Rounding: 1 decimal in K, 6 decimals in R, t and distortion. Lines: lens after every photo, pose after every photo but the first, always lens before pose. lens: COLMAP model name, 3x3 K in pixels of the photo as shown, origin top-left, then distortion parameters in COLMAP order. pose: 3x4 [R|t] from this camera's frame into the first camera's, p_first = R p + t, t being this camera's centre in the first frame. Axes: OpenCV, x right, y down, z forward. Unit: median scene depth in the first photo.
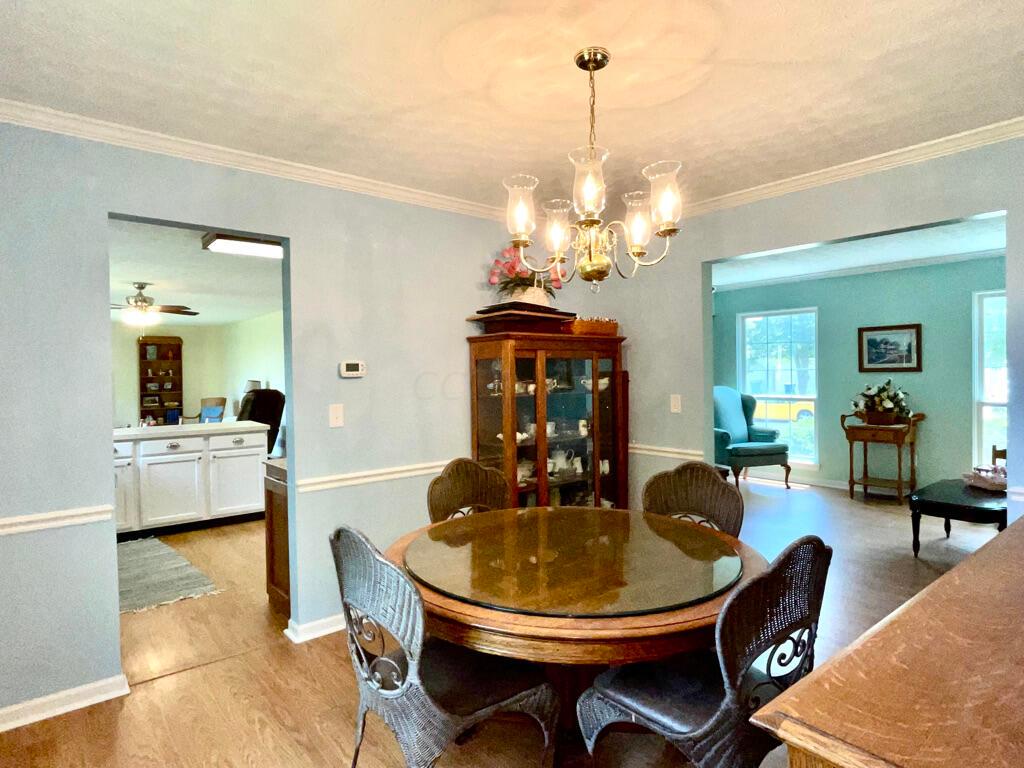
lens RADIAL K [[579.3, 0, 512.3], [0, 579.3, 382.4], [0, 0, 1]] dist [-0.000782, -0.000739]
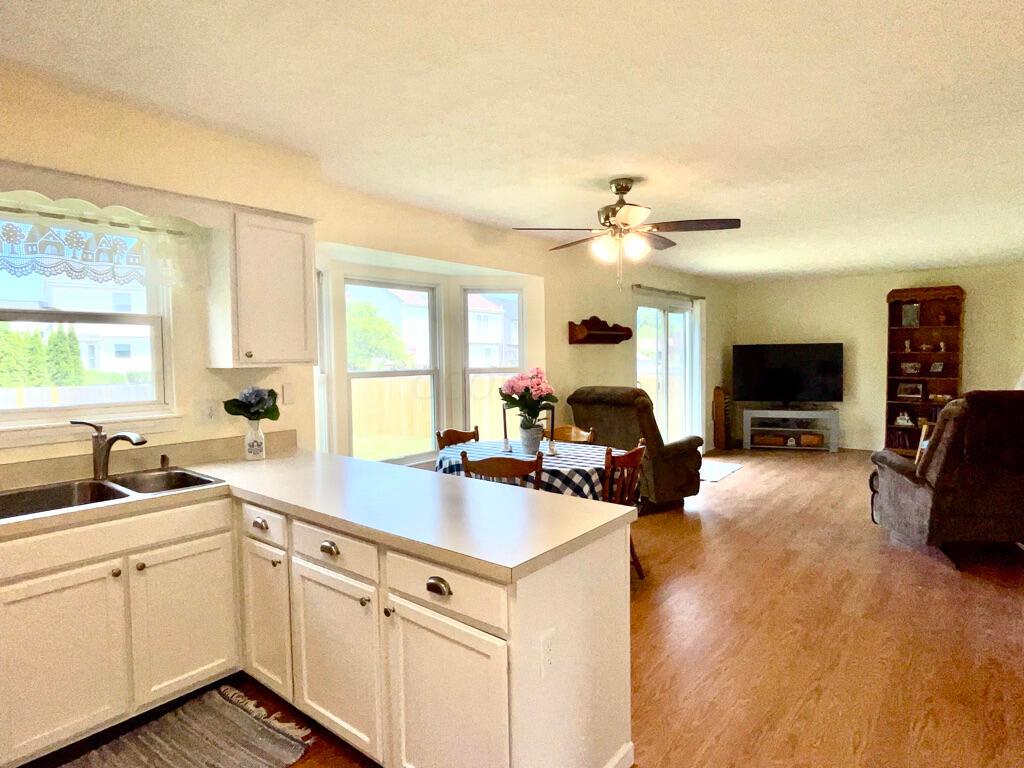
lens RADIAL K [[579.3, 0, 512.2], [0, 579.3, 383.6], [0, 0, 1]] dist [-0.000782, -0.000739]
pose [[0.199687, 0.061002, -0.977959, -0.079523], [-0.008655, 0.998131, 0.060493, -0.010510], [0.979822, -0.003615, 0.199842, 0.437440]]
